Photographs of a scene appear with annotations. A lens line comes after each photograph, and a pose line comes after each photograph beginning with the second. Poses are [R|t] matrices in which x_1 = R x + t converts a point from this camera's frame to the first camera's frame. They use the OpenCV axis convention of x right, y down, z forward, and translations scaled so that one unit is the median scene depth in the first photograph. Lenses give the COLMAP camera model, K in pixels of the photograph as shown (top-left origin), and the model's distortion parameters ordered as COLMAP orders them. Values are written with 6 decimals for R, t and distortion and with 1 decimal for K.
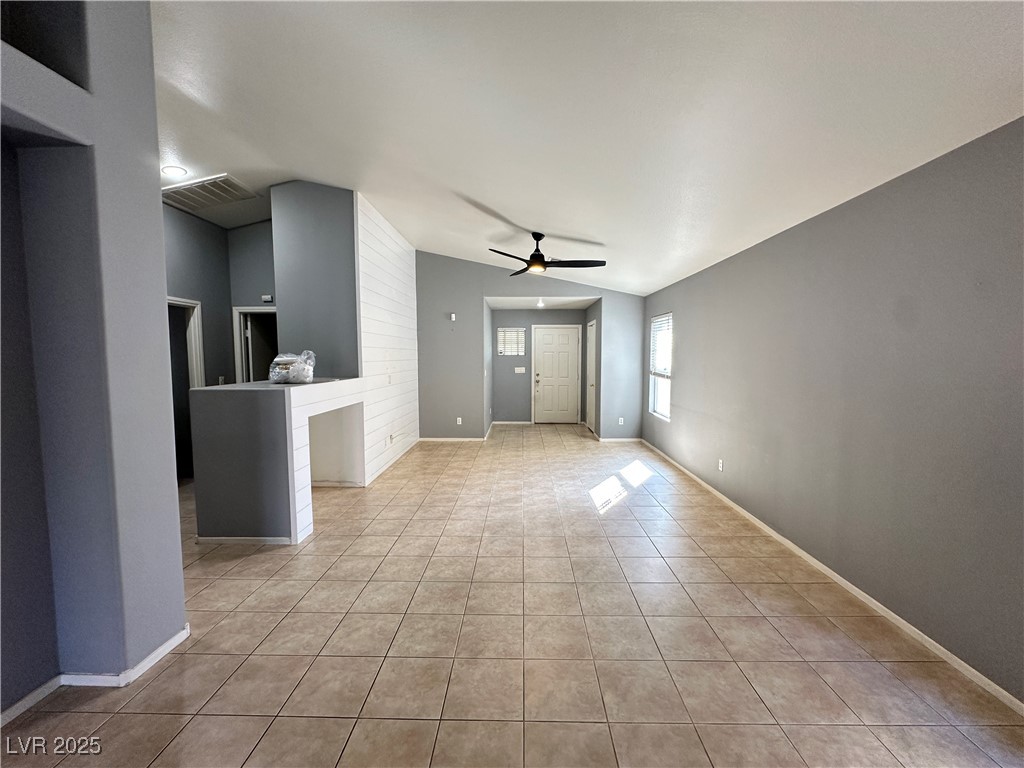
lens RADIAL K [[408.3, 0, 512.0], [0, 408.3, 384.0], [0, 0, 1]] dist [-0.000804, 0.000261]
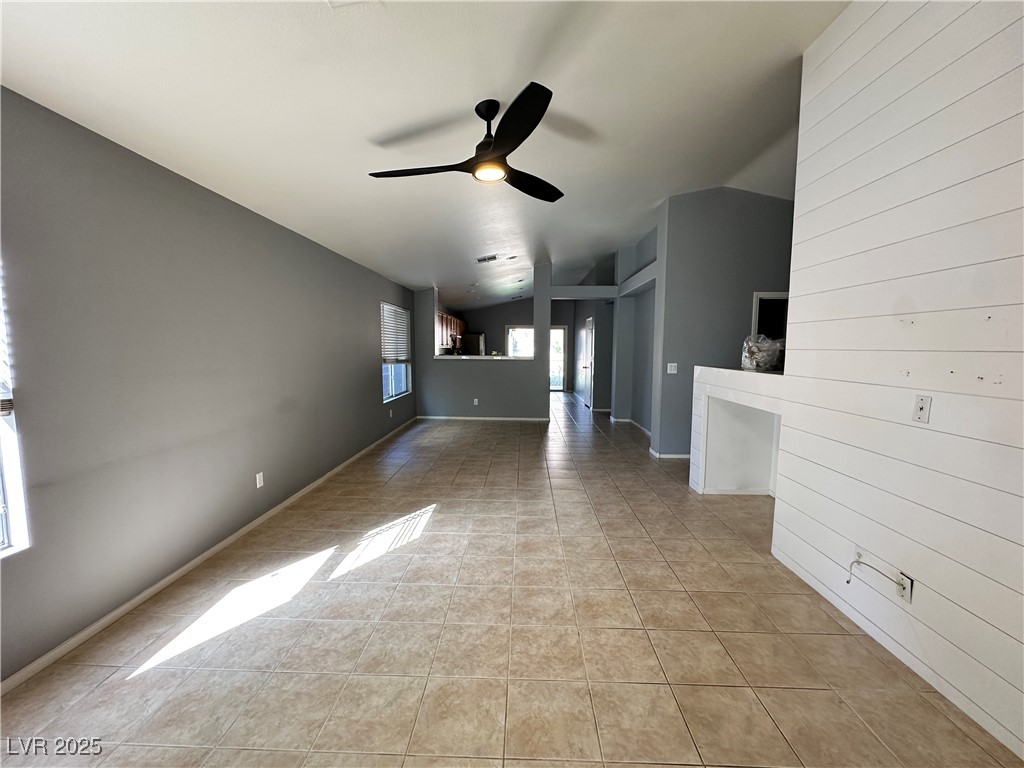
lens RADIAL K [[408.3, 0, 512.0], [0, 408.3, 384.0], [0, 0, 1]] dist [-0.000804, 0.000261]
pose [[-0.999973, -0.004959, 0.005513, 0.027408], [-0.004006, 0.986928, 0.161109, -0.093712], [-0.006240, 0.161083, -0.986921, 1.520434]]
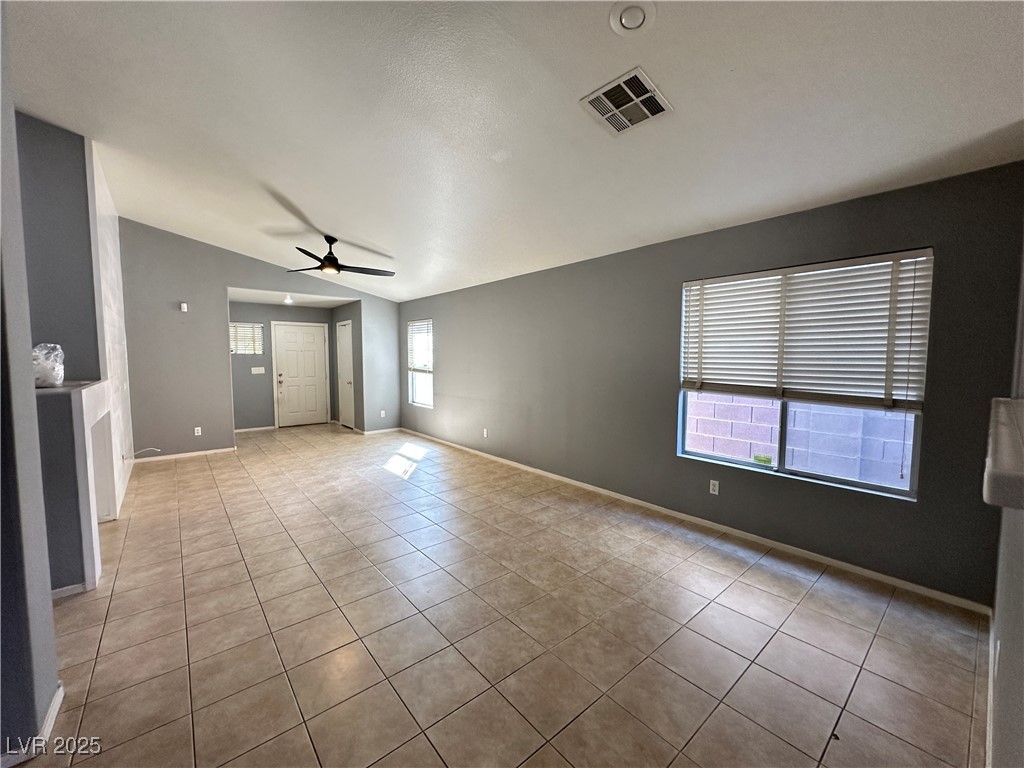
lens RADIAL K [[408.3, 0, 512.0], [0, 408.3, 384.0], [0, 0, 1]] dist [-0.000804, 0.000261]
pose [[0.751878, -0.043469, 0.657868, -0.283878], [0.044906, 0.998883, 0.014679, 0.014616], [-0.657771, 0.018506, 0.752990, -0.090948]]
